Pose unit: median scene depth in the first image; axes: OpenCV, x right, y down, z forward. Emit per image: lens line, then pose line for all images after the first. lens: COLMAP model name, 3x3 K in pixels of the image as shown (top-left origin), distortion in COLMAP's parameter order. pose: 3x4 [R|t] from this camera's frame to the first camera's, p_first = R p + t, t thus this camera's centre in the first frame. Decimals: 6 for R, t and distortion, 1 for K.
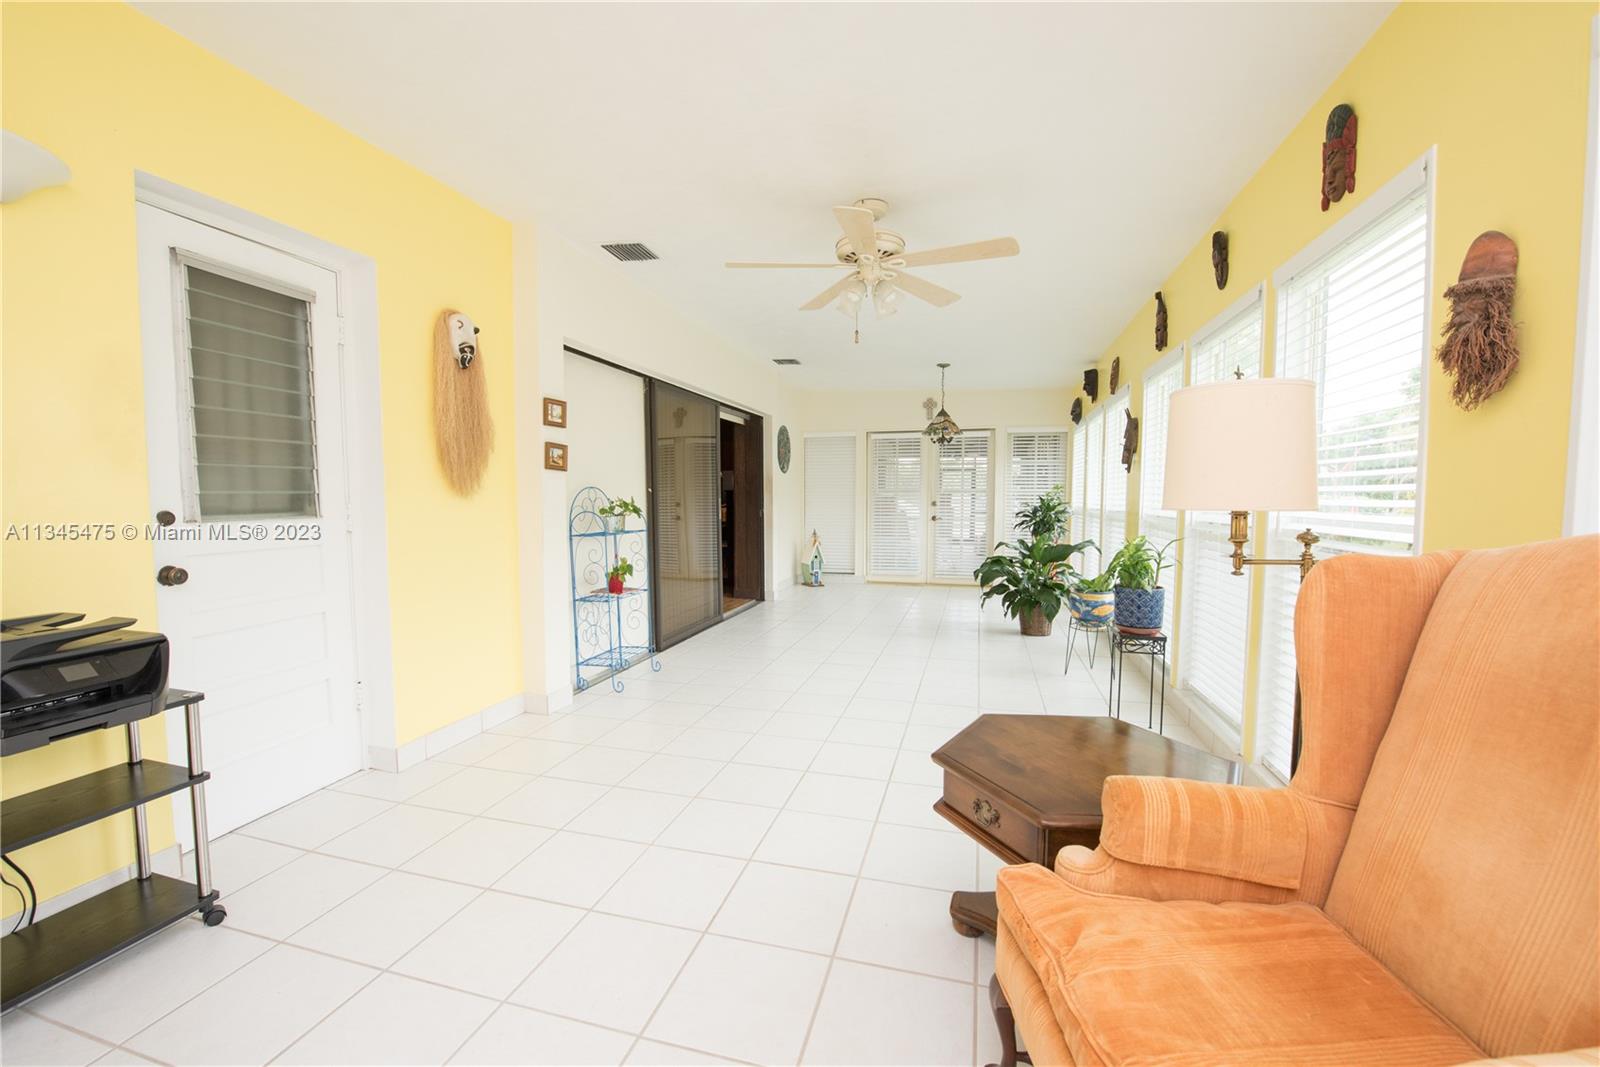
lens RADIAL K [[641.7, 0, 801.0], [0, 641.7, 524.6], [0, 0, 1]] dist [-0.015612, 0.000040]
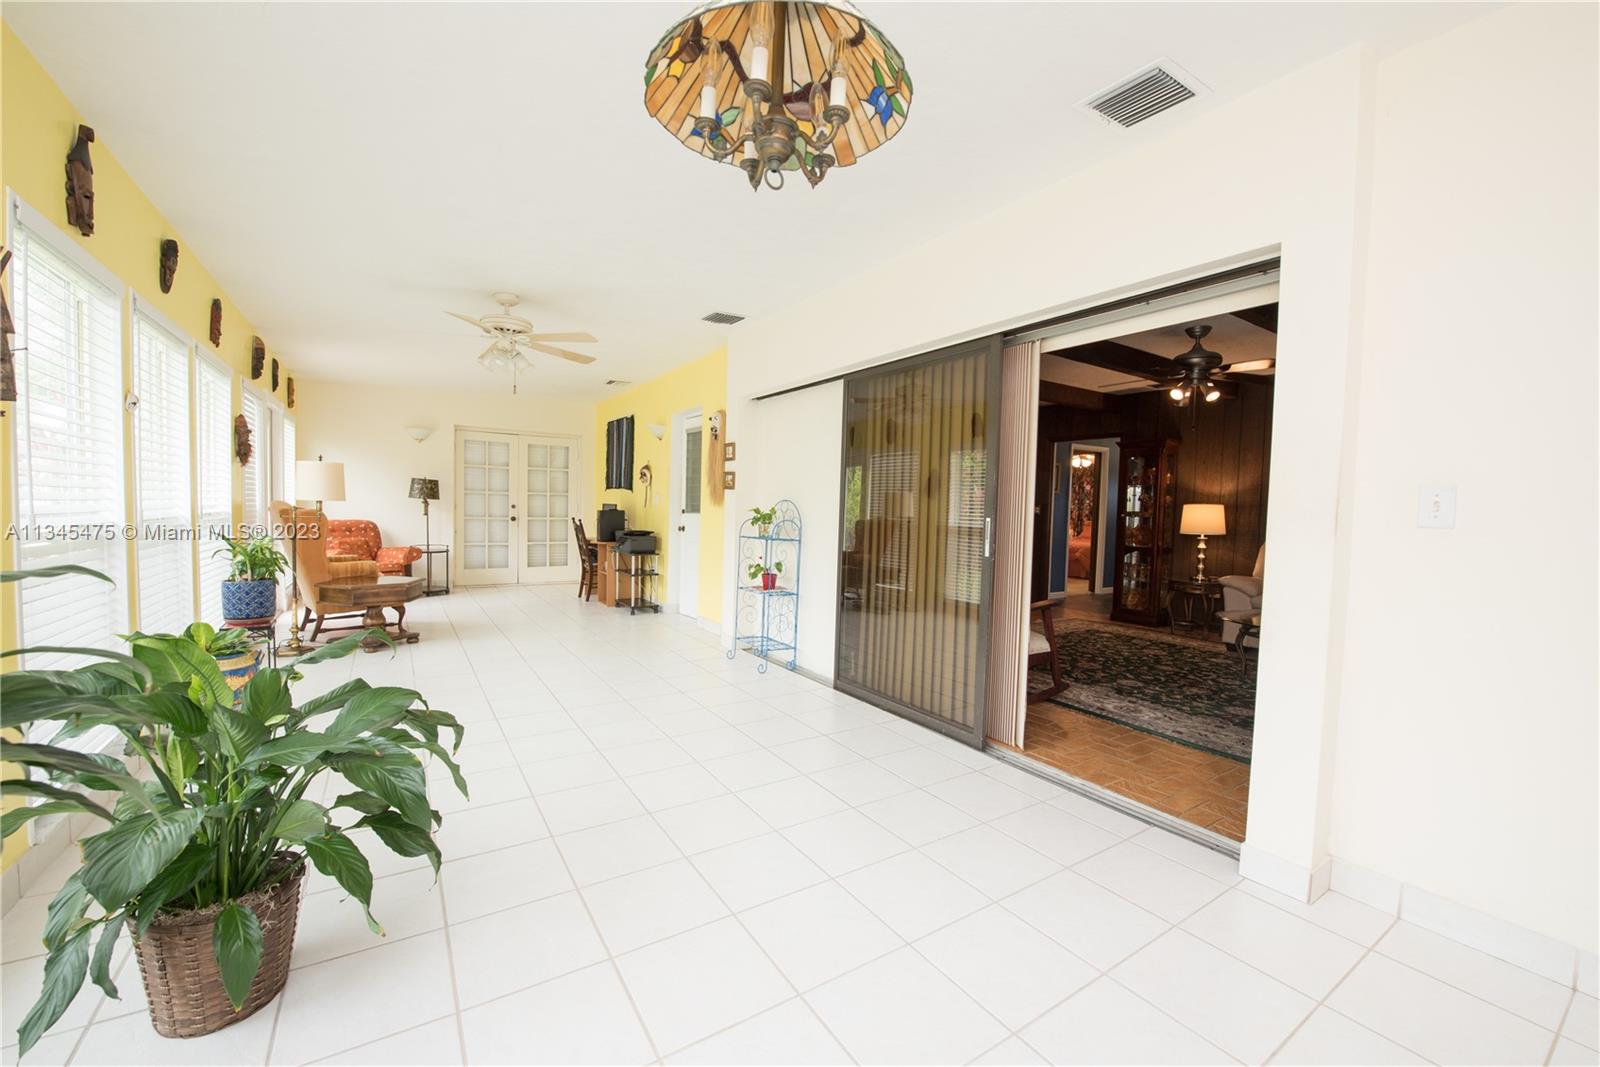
lens RADIAL K [[641.7, 0, 801.0], [0, 641.7, 524.6], [0, 0, 1]] dist [-0.015612, 0.000040]
pose [[-0.671157, 0.005375, -0.741296, 0.627064], [-0.057435, 0.996591, 0.059228, -0.099826], [0.739087, 0.082328, -0.668560, 2.124356]]
